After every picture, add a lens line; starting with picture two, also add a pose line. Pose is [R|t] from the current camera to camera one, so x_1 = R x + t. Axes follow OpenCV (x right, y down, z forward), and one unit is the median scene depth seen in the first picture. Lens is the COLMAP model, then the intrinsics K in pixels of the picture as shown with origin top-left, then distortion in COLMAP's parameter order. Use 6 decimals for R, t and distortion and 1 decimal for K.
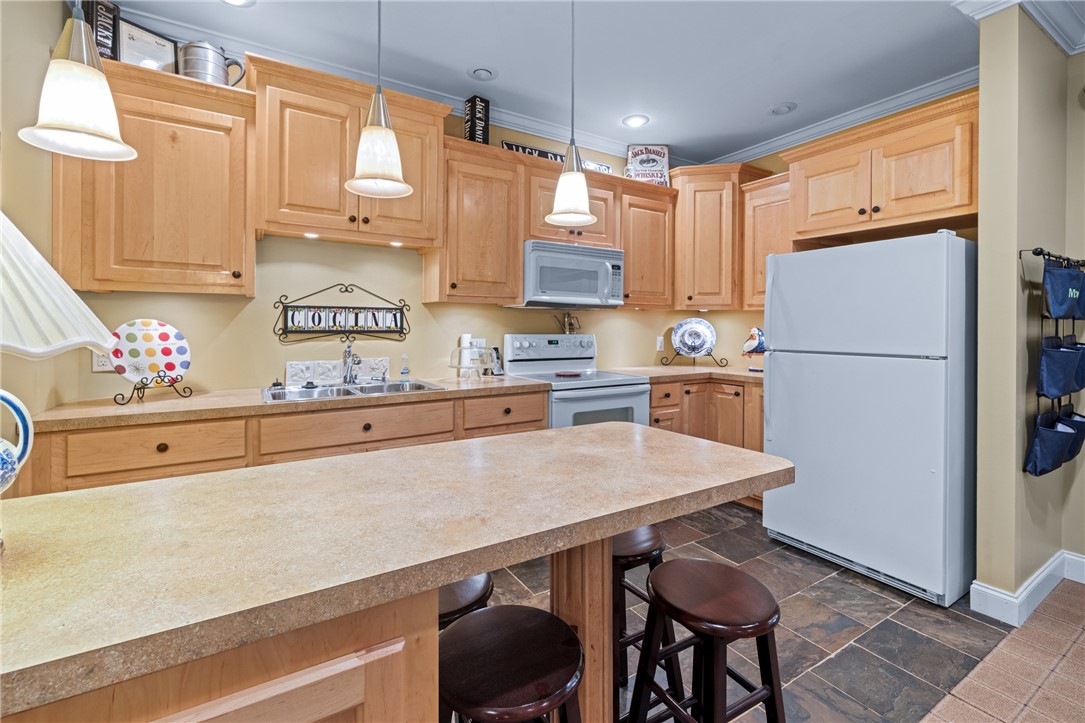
lens RADIAL K [[474.3, 0, 544.0], [0, 474.3, 331.3], [0, 0, 1]] dist [0.000467, 0.000078]
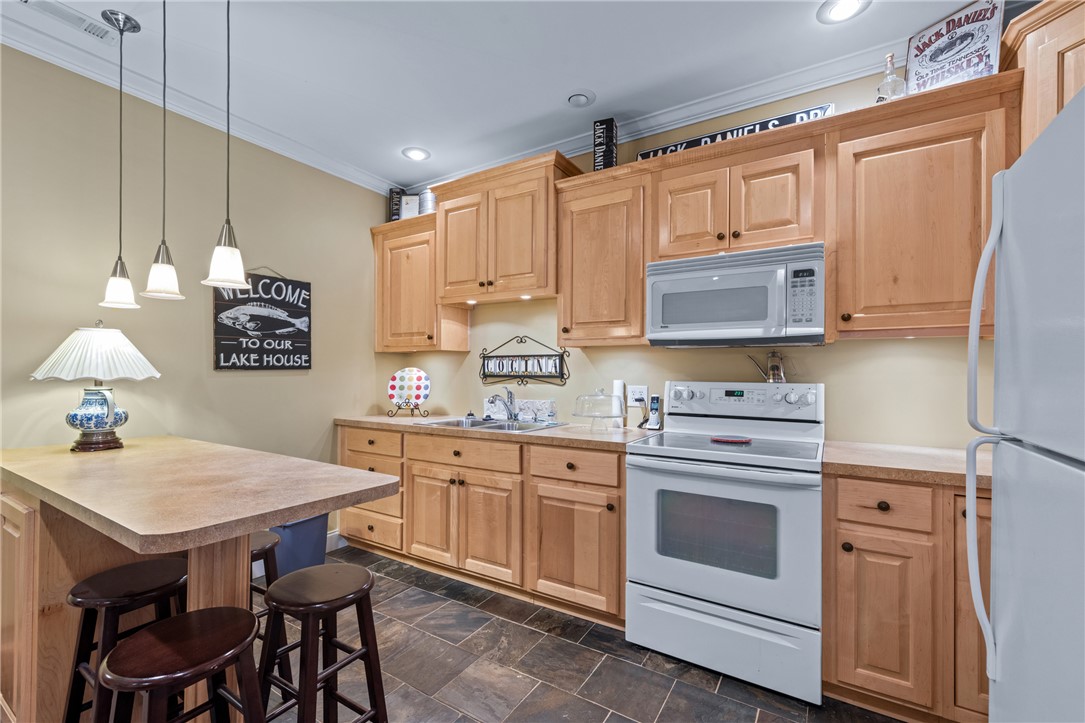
lens RADIAL K [[475.8, 0, 540.4], [0, 475.8, 372.4], [0, 0, 1]] dist [0.000947, -0.000007]
pose [[0.432600, 0.000264, -0.901586, 0.669000], [-0.007307, 0.999968, -0.003213, -0.005509], [0.901556, 0.007978, 0.432588, 0.528014]]
